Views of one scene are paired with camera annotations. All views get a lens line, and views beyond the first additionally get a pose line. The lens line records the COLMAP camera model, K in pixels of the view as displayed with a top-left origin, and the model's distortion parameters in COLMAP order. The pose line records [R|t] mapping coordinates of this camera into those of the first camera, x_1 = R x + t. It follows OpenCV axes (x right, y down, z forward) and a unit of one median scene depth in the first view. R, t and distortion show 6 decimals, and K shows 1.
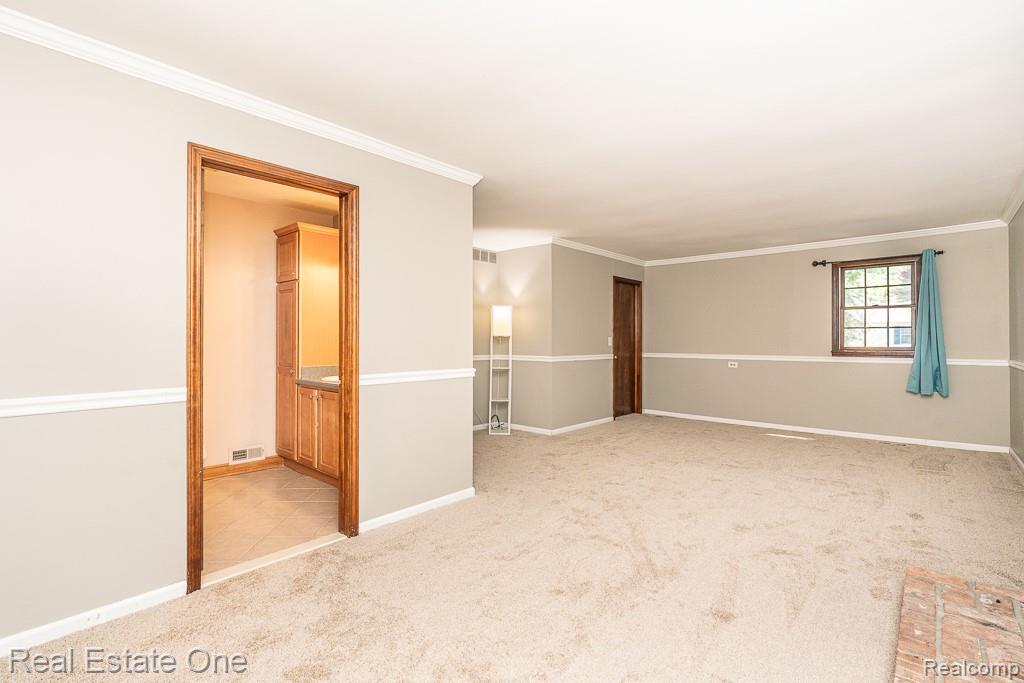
lens RADIAL K [[468.5, 0, 515.3], [0, 468.5, 330.6], [0, 0, 1]] dist [-0.001696, 0.000362]
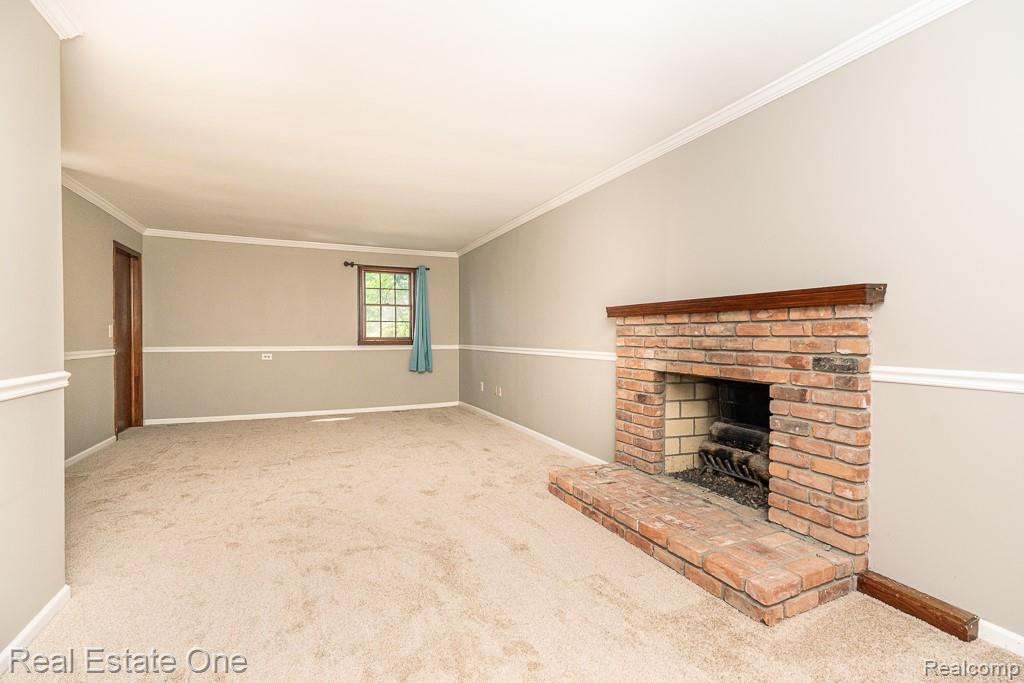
lens RADIAL K [[464.7, 0, 512.0], [0, 464.7, 341.5], [0, 0, 1]] dist [-0.019046, -0.000038]
pose [[0.399748, -0.010631, 0.916563, -0.280665], [-0.019932, 0.999595, 0.020287, 0.017499], [-0.916408, -0.026379, 0.399375, 0.229235]]
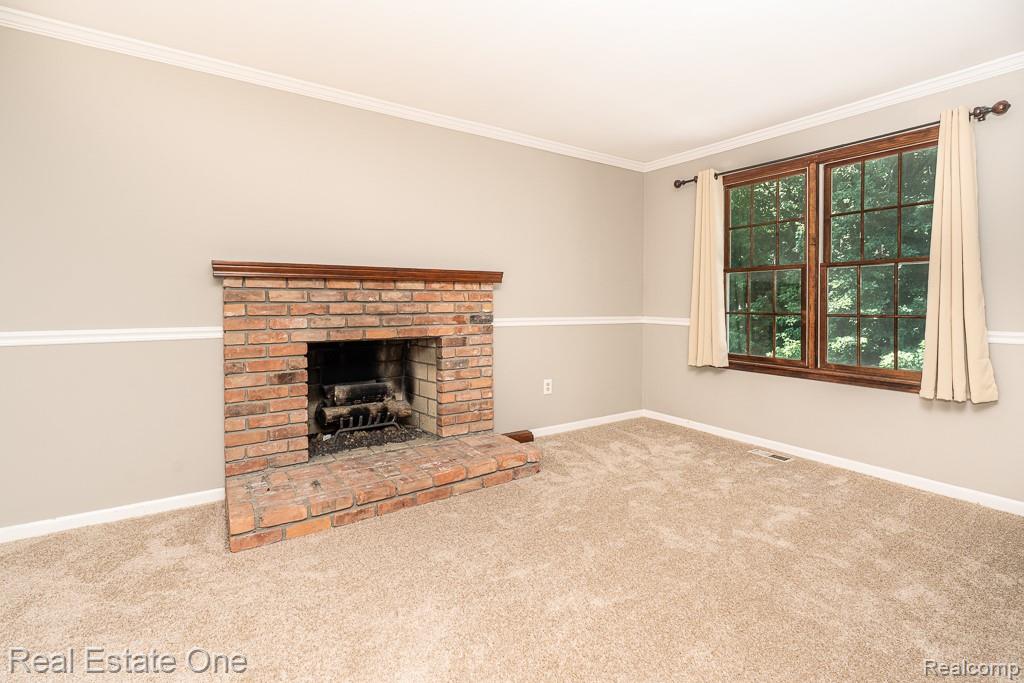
lens RADIAL K [[471.2, 0, 520.2], [0, 471.2, 304.4], [0, 0, 1]] dist [-0.000246, 0.001085]
pose [[-0.972007, 0.001469, 0.234949, 0.013446], [-0.001687, 0.999911, -0.013233, 0.029326], [-0.234948, -0.013259, -0.971918, 0.818314]]
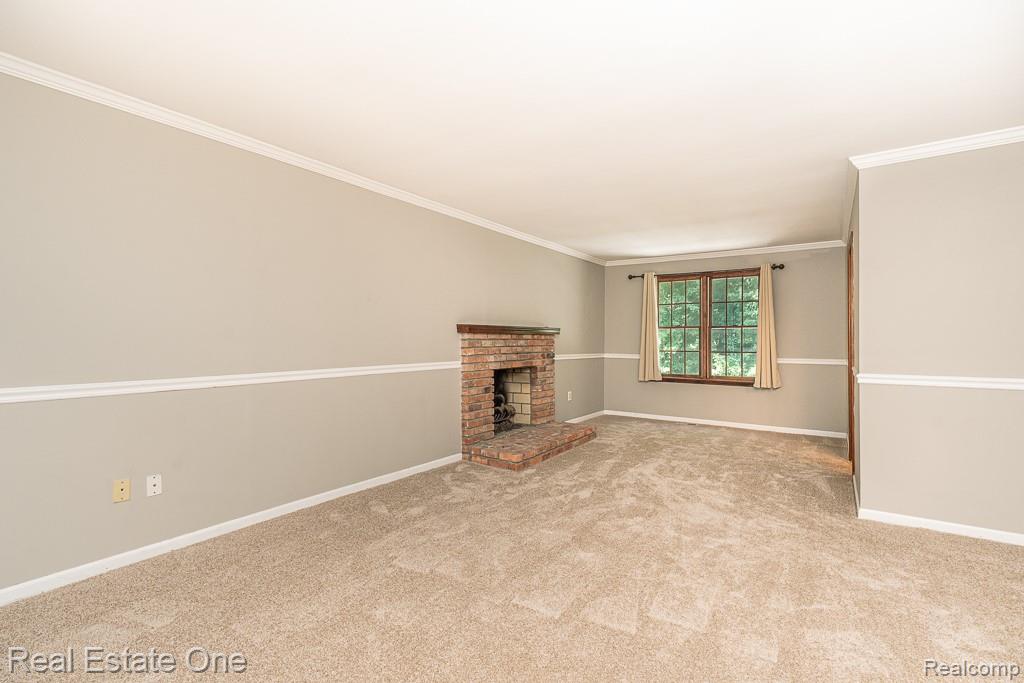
lens RADIAL K [[468.5, 0, 515.3], [0, 468.5, 330.6], [0, 0, 1]] dist [-0.001696, 0.000362]
pose [[-0.991170, -0.001531, -0.132585, 0.501075], [0.003286, 0.999342, -0.036109, 0.020579], [0.132553, -0.036226, -0.990514, 1.343294]]
